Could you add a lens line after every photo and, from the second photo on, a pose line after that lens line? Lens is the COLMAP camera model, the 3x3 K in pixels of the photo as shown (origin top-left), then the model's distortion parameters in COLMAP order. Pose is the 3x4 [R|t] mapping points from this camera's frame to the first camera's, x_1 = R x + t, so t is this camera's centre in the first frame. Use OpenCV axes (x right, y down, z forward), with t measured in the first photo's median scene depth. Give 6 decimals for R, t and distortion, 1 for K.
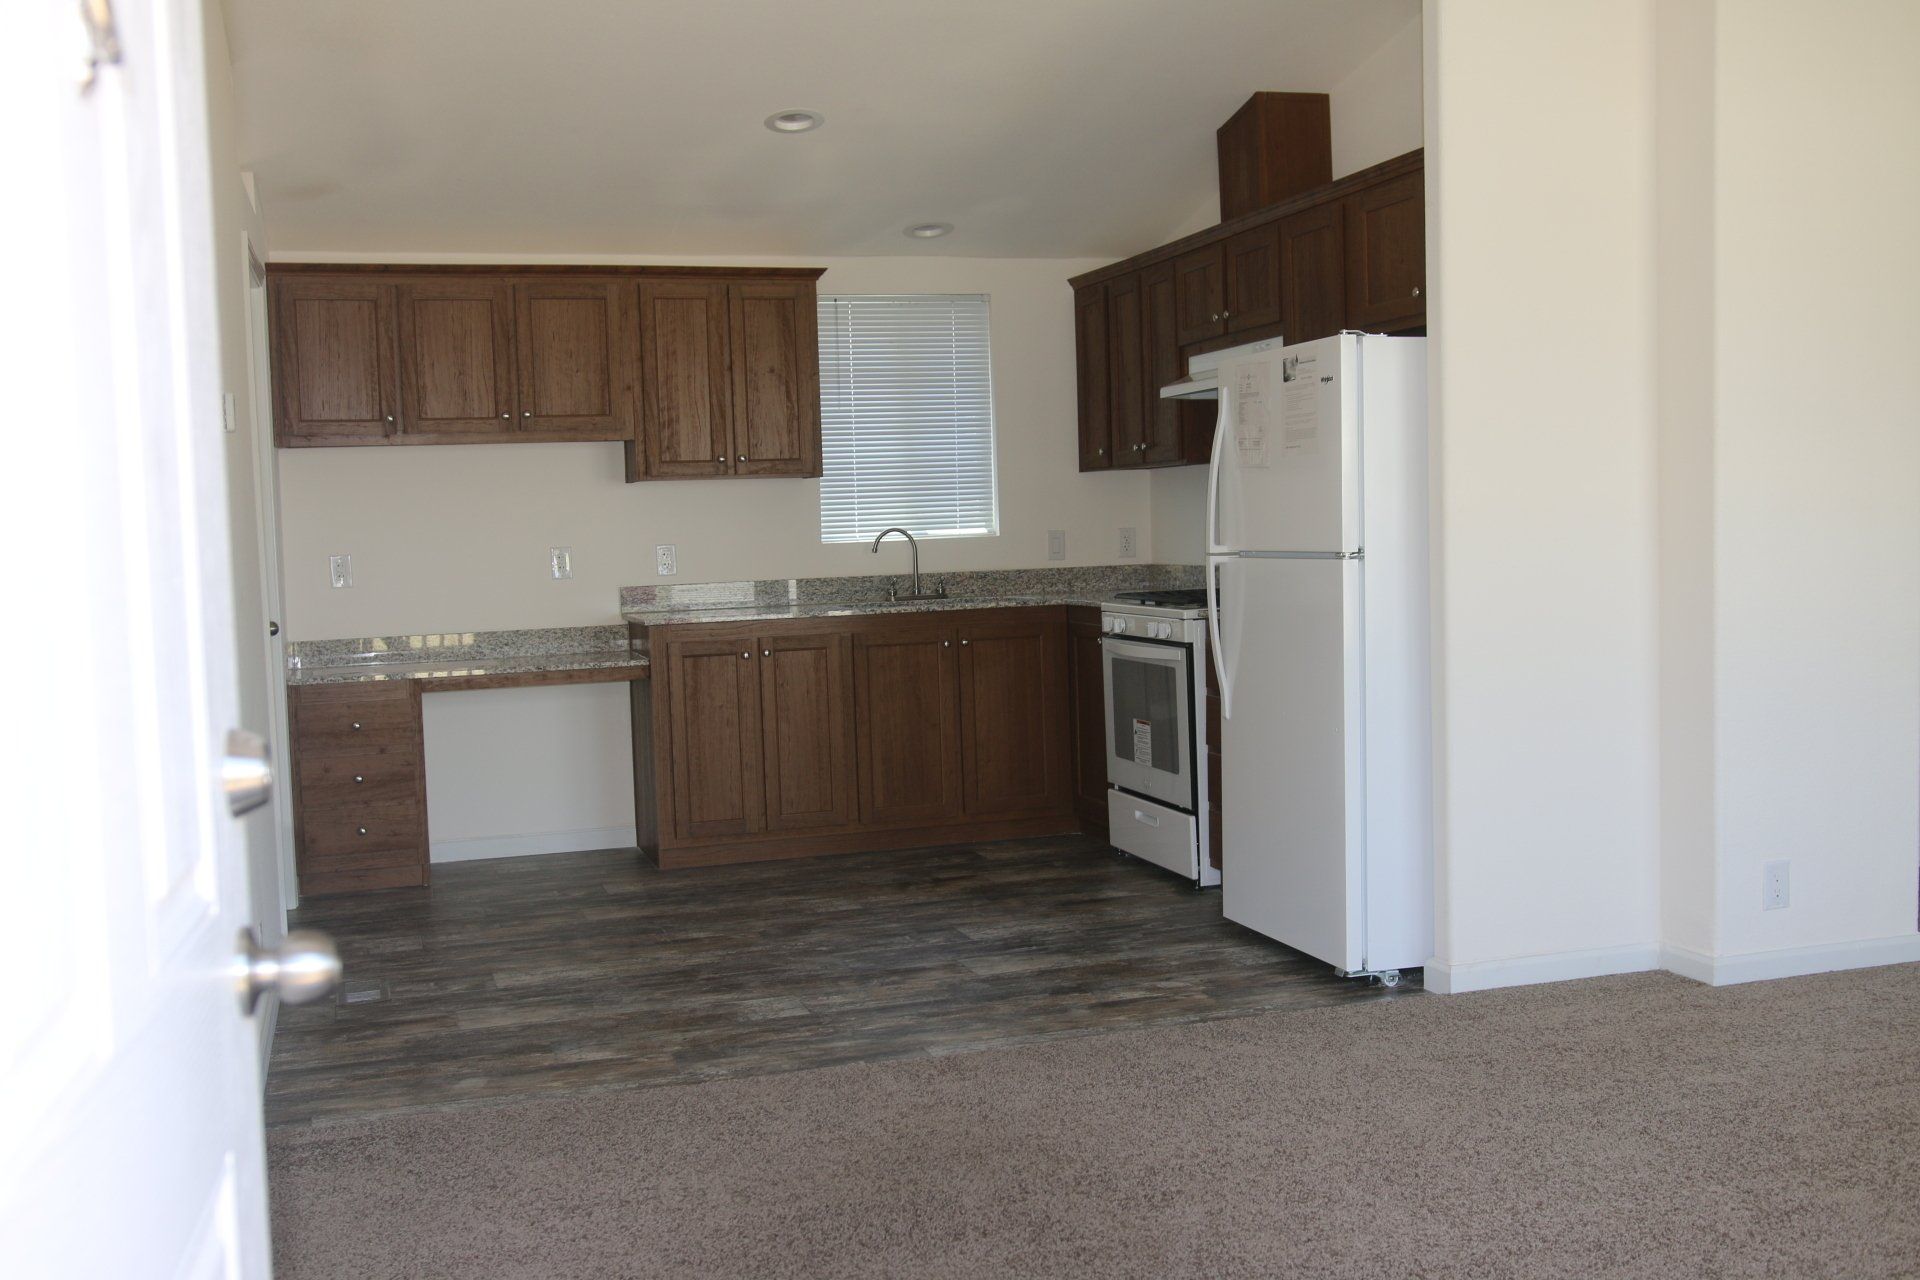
lens RADIAL K [[1858.5, 0, 962.4], [0, 1858.5, 630.5], [0, 0, 1]] dist [-0.005014, -0.003995]
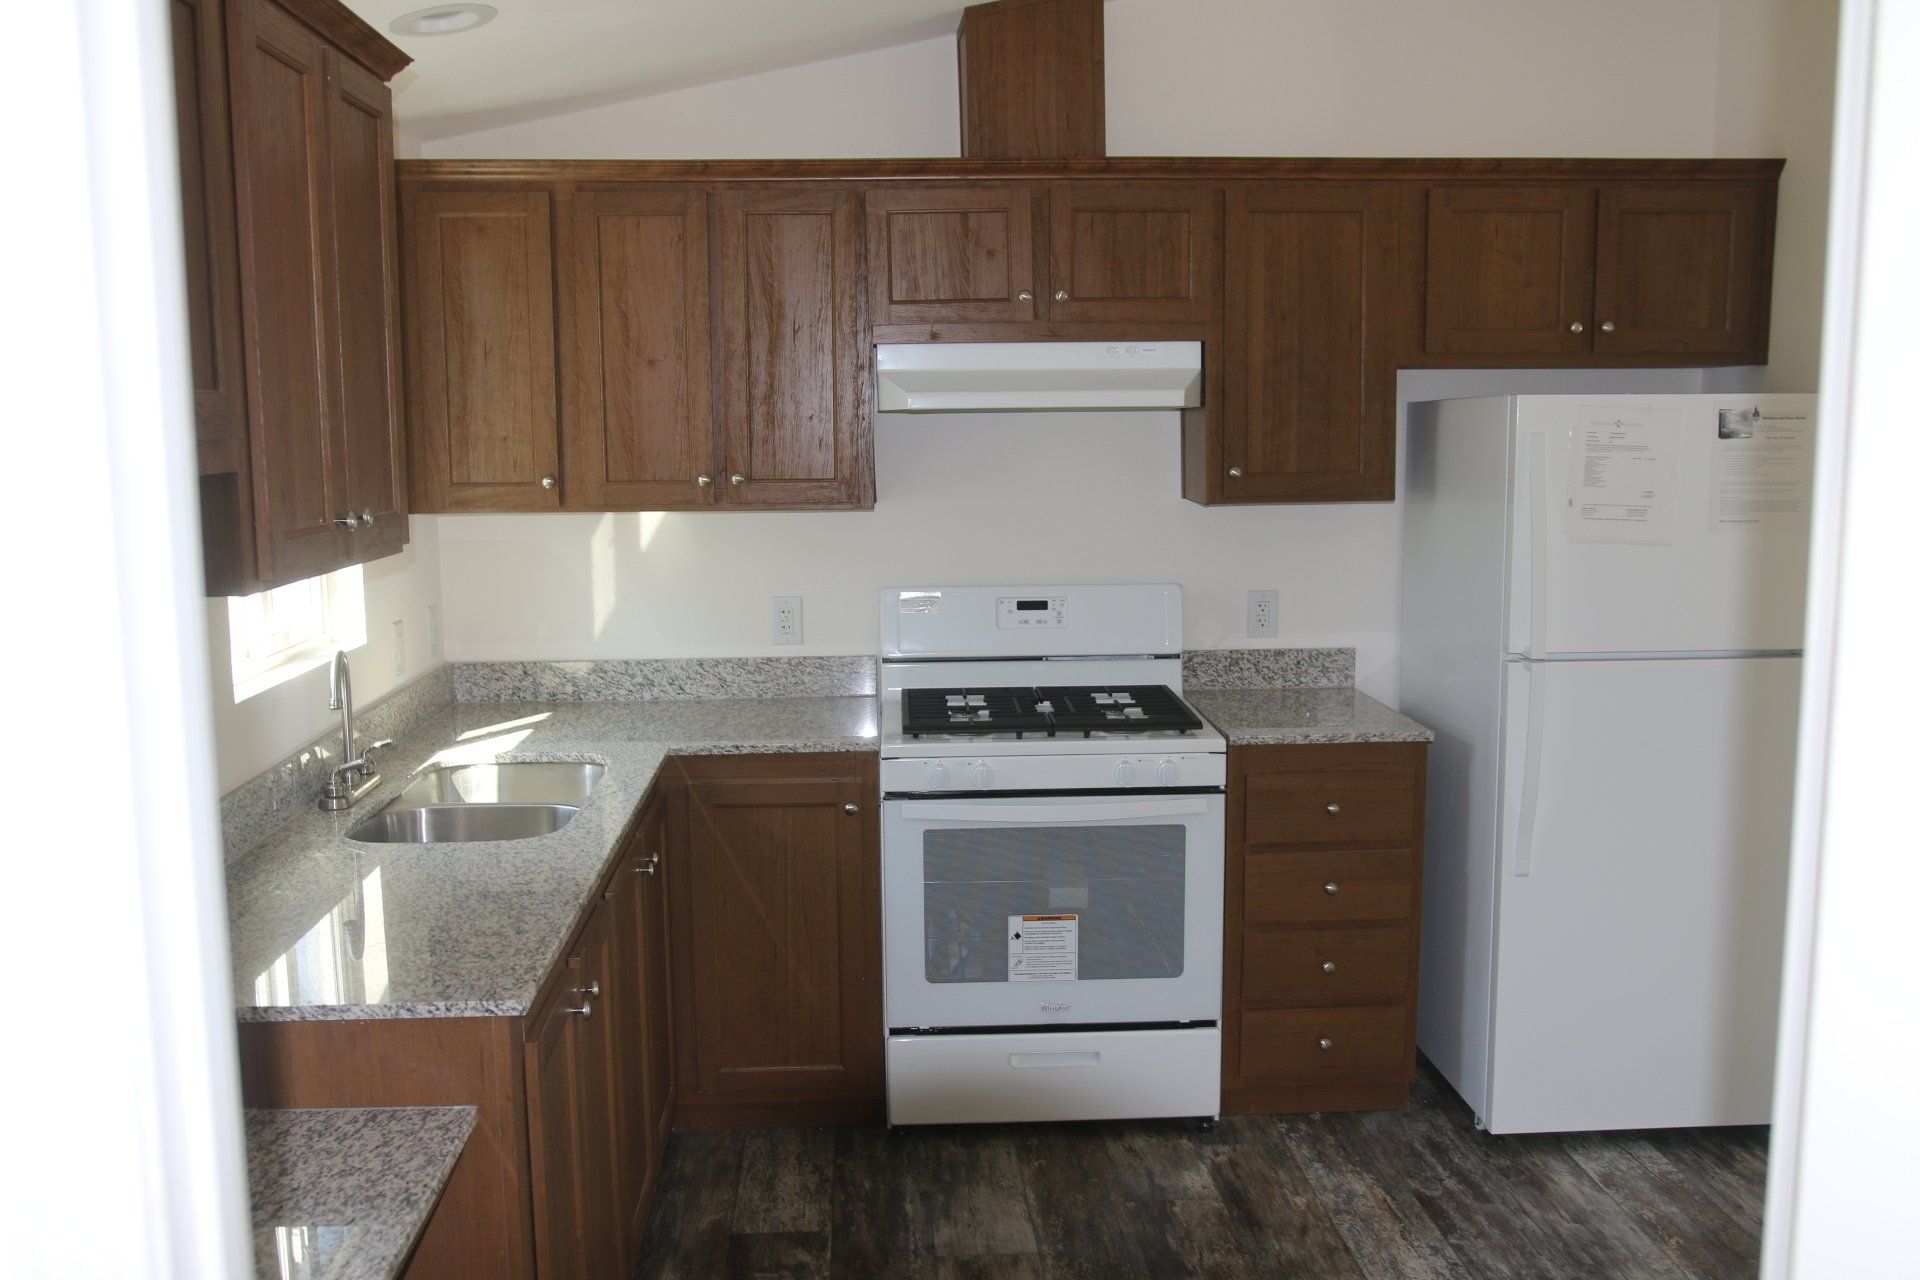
lens RADIAL K [[1666.0, 0, 960.0], [0, 1666.0, 640.0], [0, 0, 1]] dist [-0.037014, 0.009433]
pose [[0.258414, -0.100485, 0.960794, -0.453154], [0.060414, 0.994310, 0.087742, -0.098541], [-0.964143, 0.035372, 0.263014, 0.858469]]
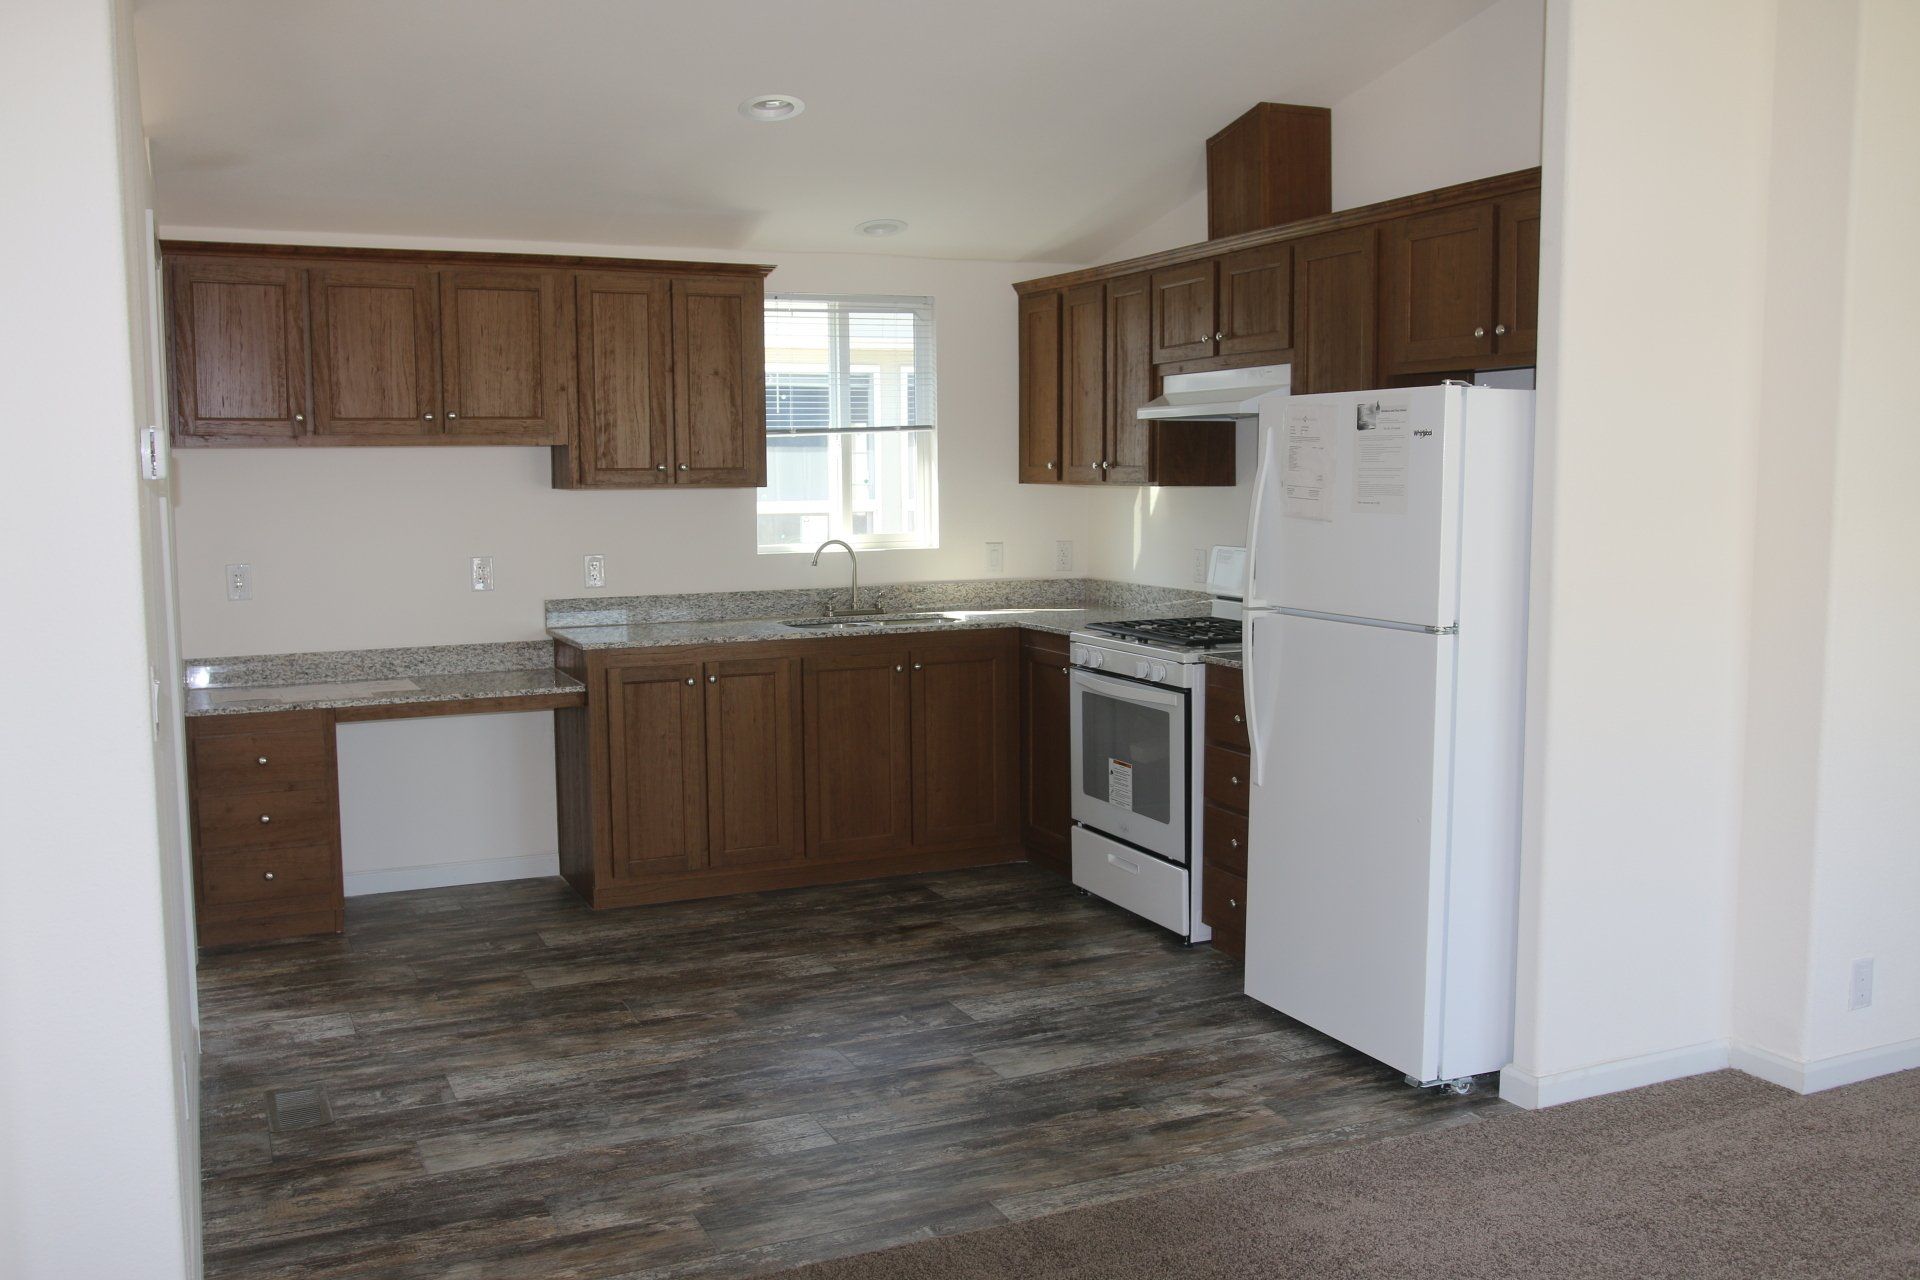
lens RADIAL K [[1666.0, 0, 960.0], [0, 1666.0, 640.0], [0, 0, 1]] dist [-0.037014, 0.009433]
pose [[0.992371, 0.013855, 0.122507, -0.089072], [-0.018895, 0.999018, 0.040077, -0.045716], [-0.121831, -0.042086, 0.991658, 0.163844]]
